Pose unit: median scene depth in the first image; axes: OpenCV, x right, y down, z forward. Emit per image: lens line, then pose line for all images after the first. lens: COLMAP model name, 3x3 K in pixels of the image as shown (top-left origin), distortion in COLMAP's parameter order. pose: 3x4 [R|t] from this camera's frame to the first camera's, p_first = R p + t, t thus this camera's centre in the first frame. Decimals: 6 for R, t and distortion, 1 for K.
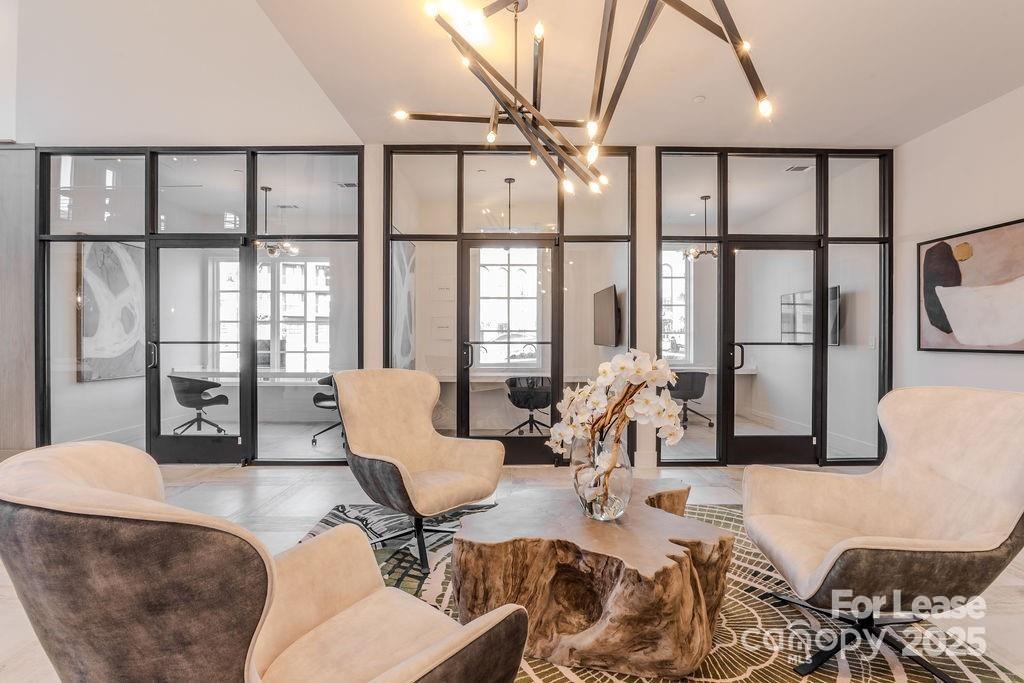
lens RADIAL K [[470.7, 0, 514.0], [0, 470.7, 342.5], [0, 0, 1]] dist [0.000794, -0.002673]
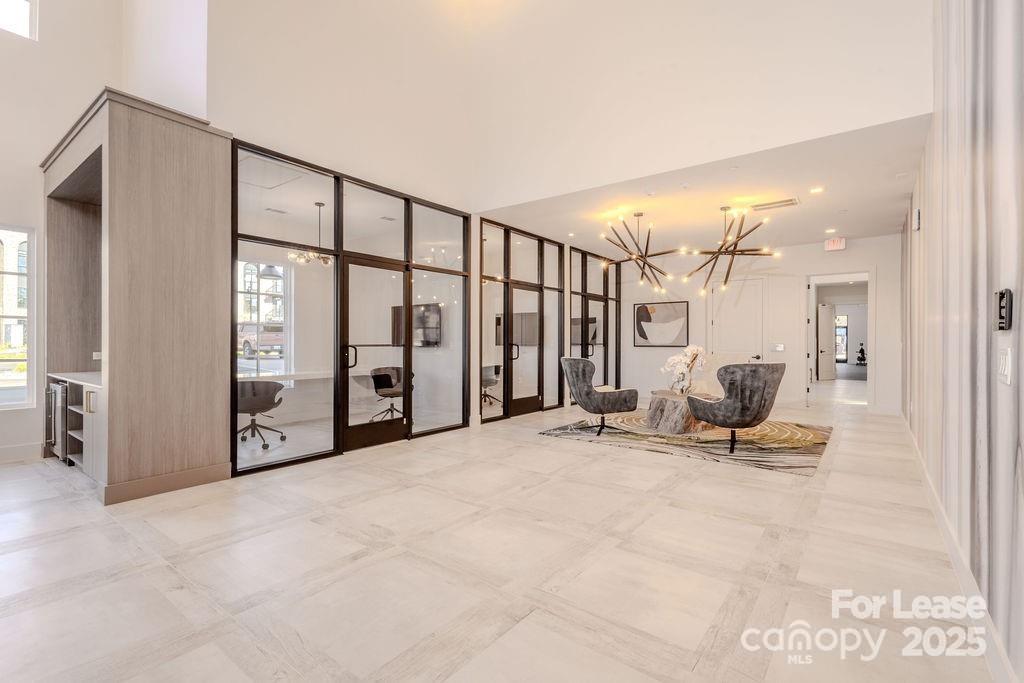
lens RADIAL K [[470.7, 0, 493.7], [0, 470.7, 341.2], [0, 0, 1]] dist [0.000794, -0.002673]
pose [[0.633979, 0.000339, 0.773350, -0.197139], [0.005580, 0.999972, -0.005012, -0.000491], [-0.773330, 0.007493, 0.633959, -0.001082]]
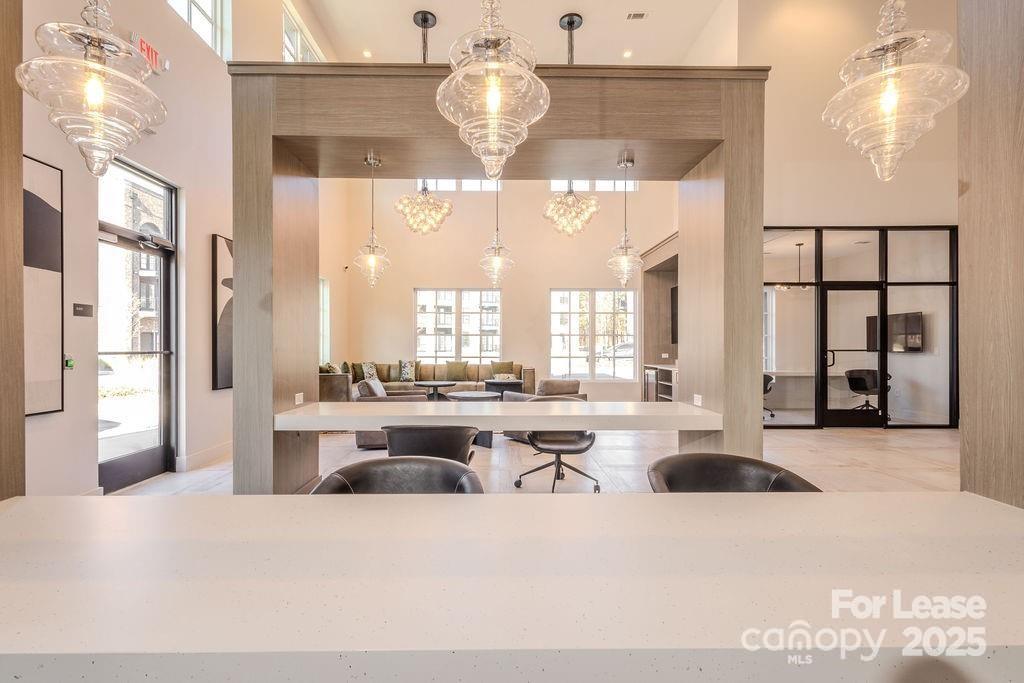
lens RADIAL K [[470.7, 0, 503.7], [0, 470.7, 347.9], [0, 0, 1]] dist [0.000794, -0.002673]
pose [[0.999894, -0.002940, 0.014263, -0.628667], [0.003032, 0.999975, -0.006425, 0.001132], [-0.014243, 0.006467, 0.999878, -0.543390]]
